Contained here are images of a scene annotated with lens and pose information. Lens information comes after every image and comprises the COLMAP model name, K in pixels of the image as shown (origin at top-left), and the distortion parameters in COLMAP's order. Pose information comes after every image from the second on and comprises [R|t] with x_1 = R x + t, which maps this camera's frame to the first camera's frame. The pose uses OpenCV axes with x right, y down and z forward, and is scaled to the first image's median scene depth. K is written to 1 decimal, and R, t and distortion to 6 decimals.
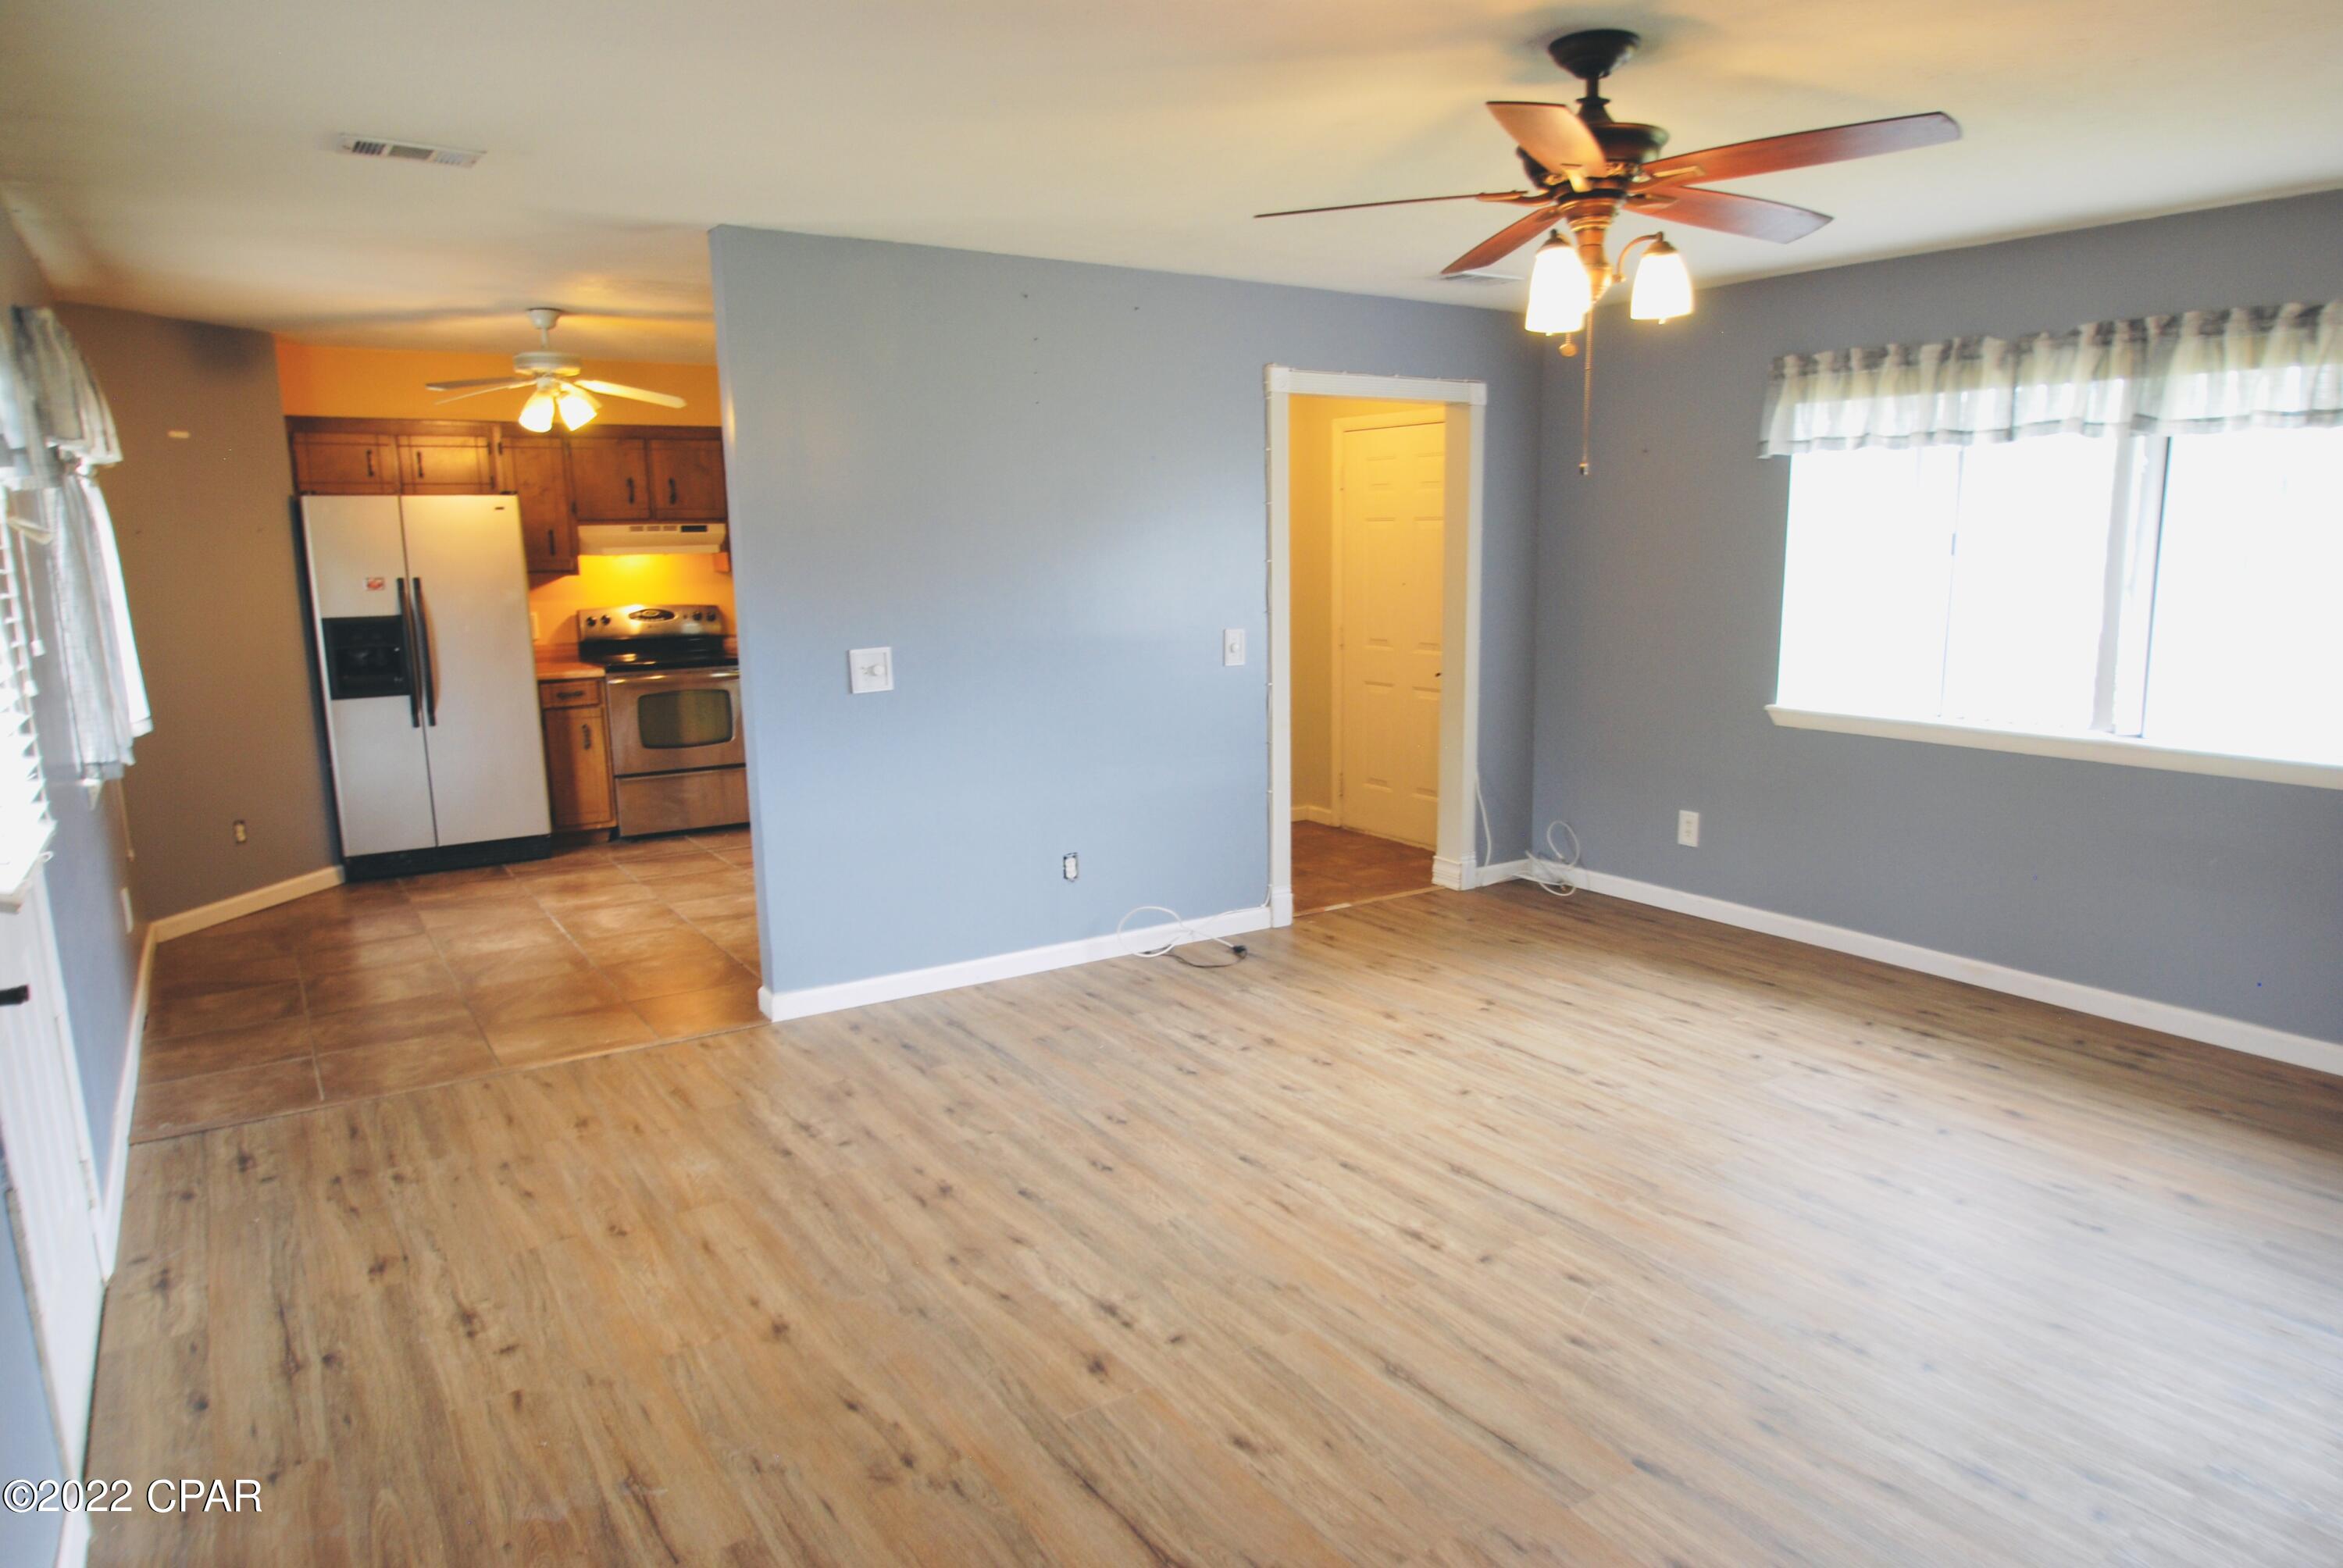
lens RADIAL K [[1458.5, 0, 1168.9], [0, 1458.5, 795.5], [0, 0, 1]] dist [-0.030838, 0.005717]
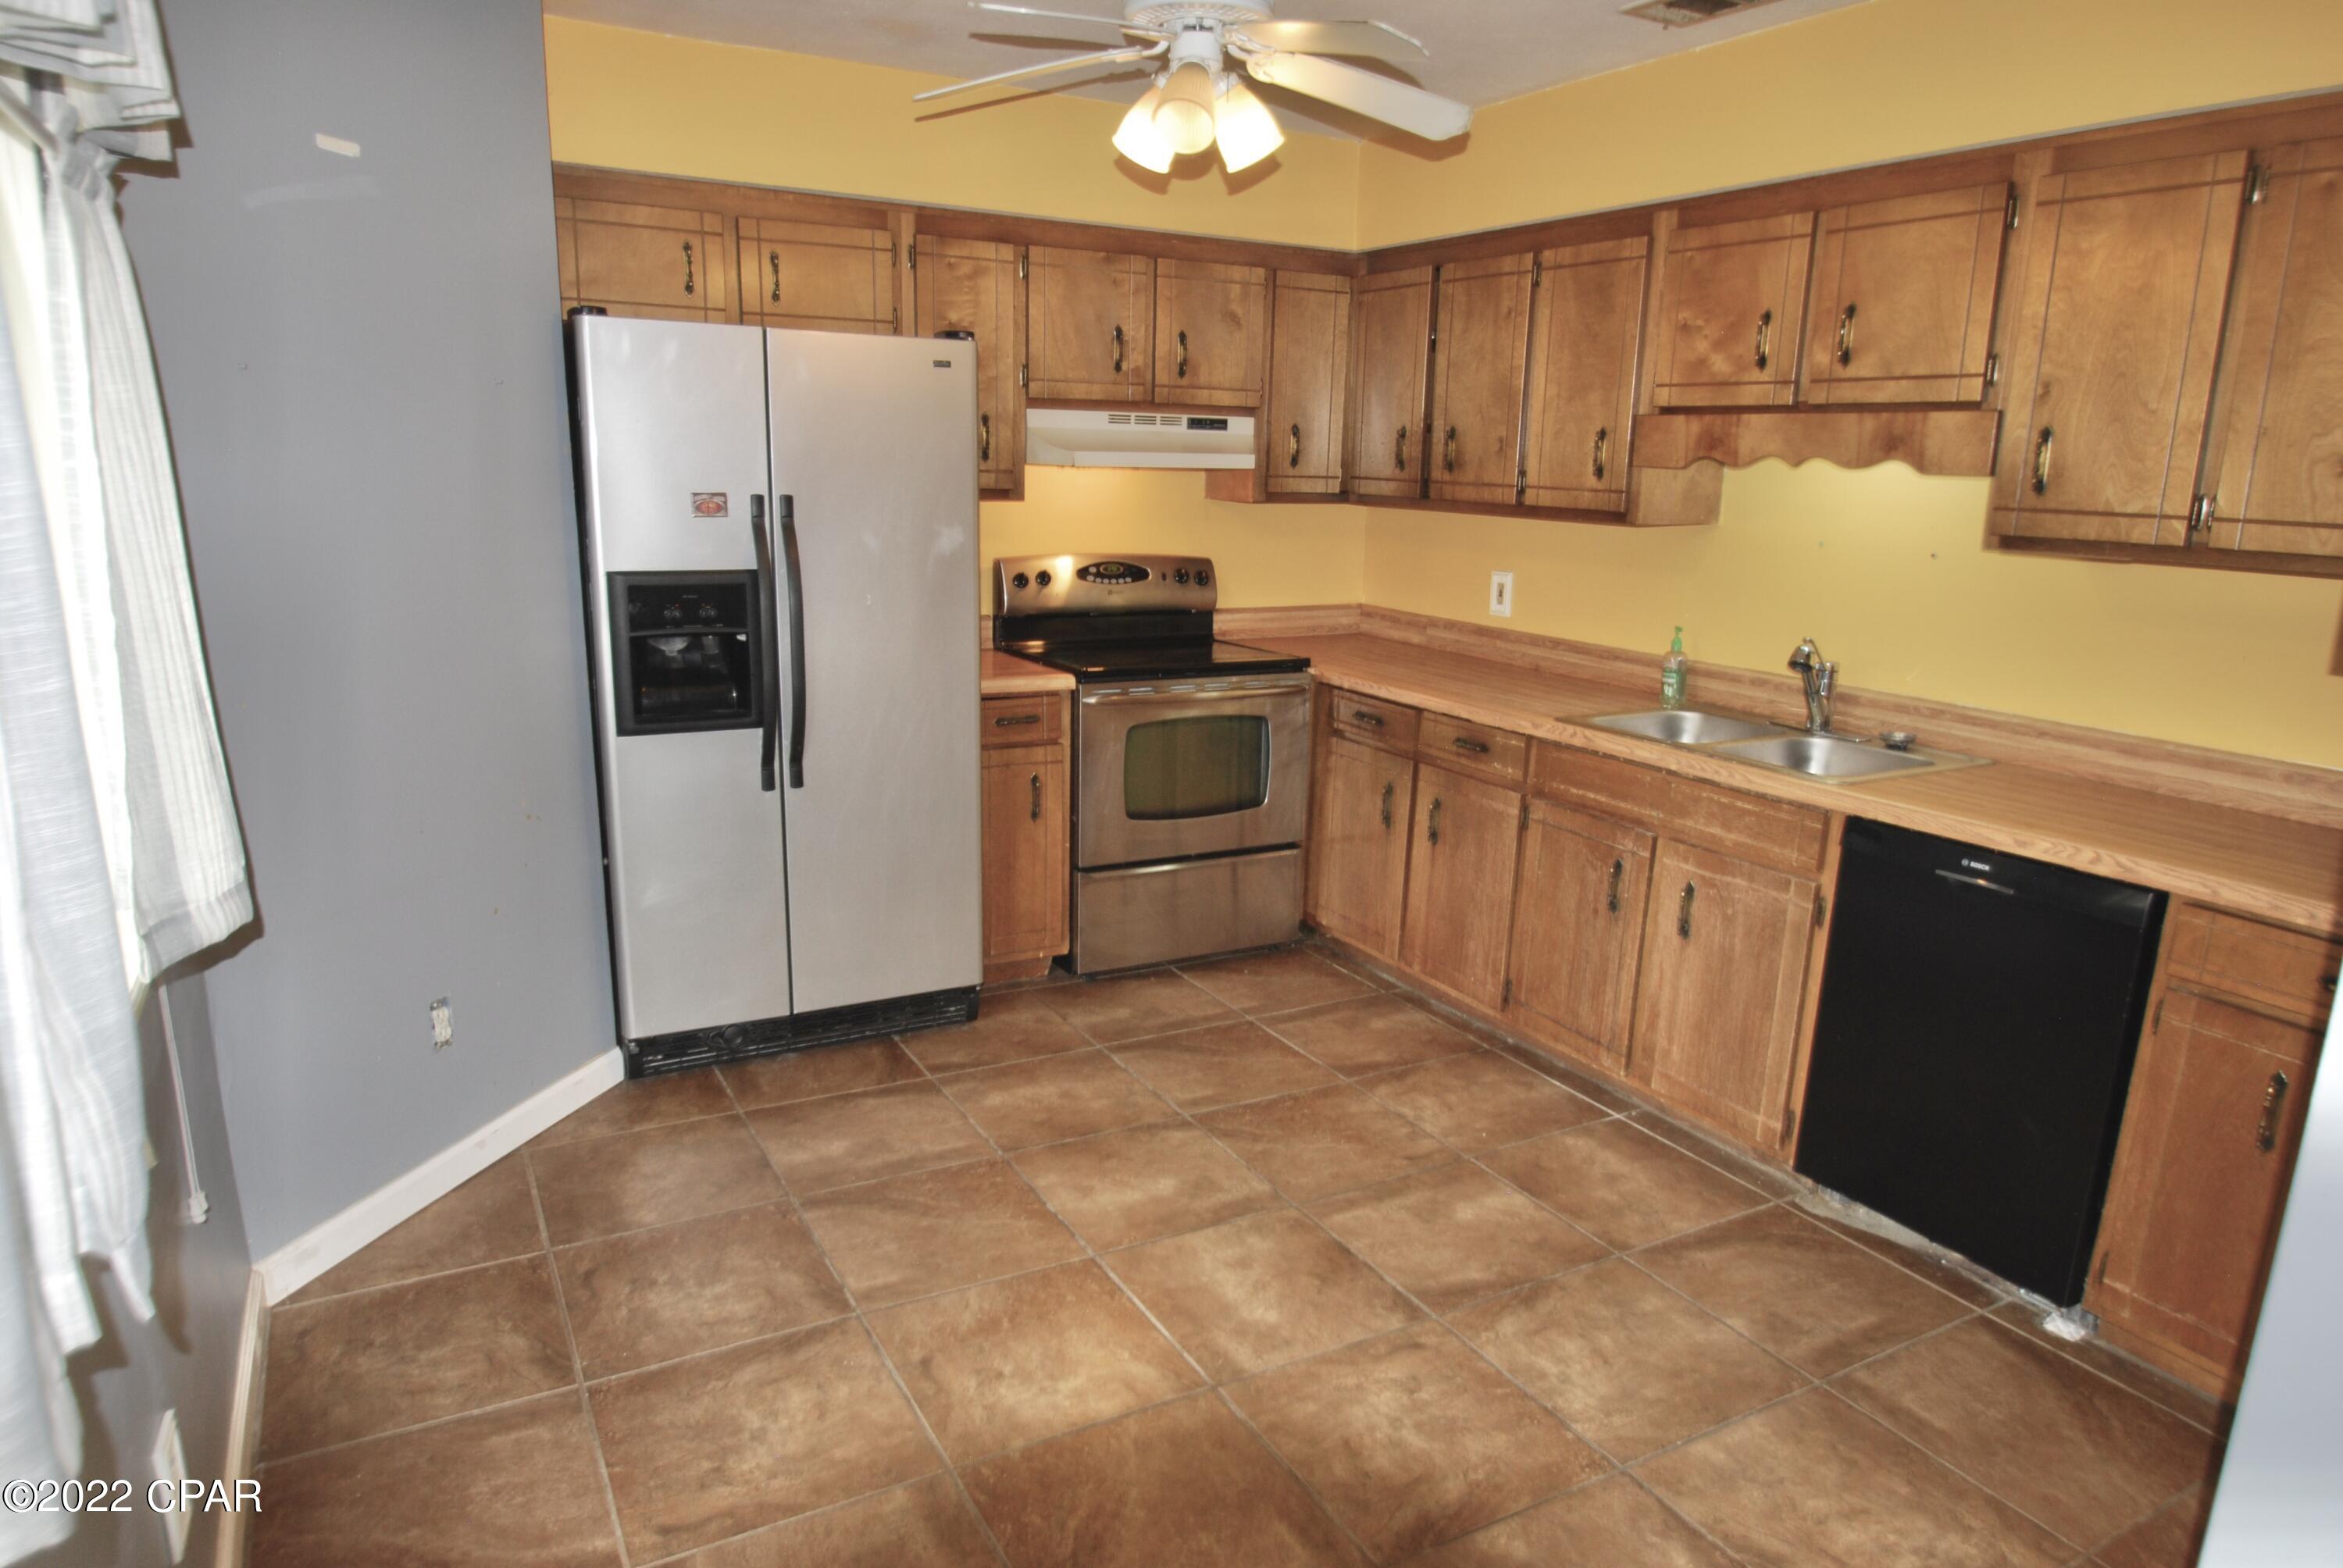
lens RADIAL K [[1458.5, 0, 1168.3], [0, 1458.5, 794.2], [0, 0, 1]] dist [-0.030838, 0.005717]
pose [[0.996381, 0.056084, -0.063874, -0.340707], [-0.052868, 0.997299, 0.050979, -0.077866], [0.066560, -0.047418, 0.996655, 0.488880]]
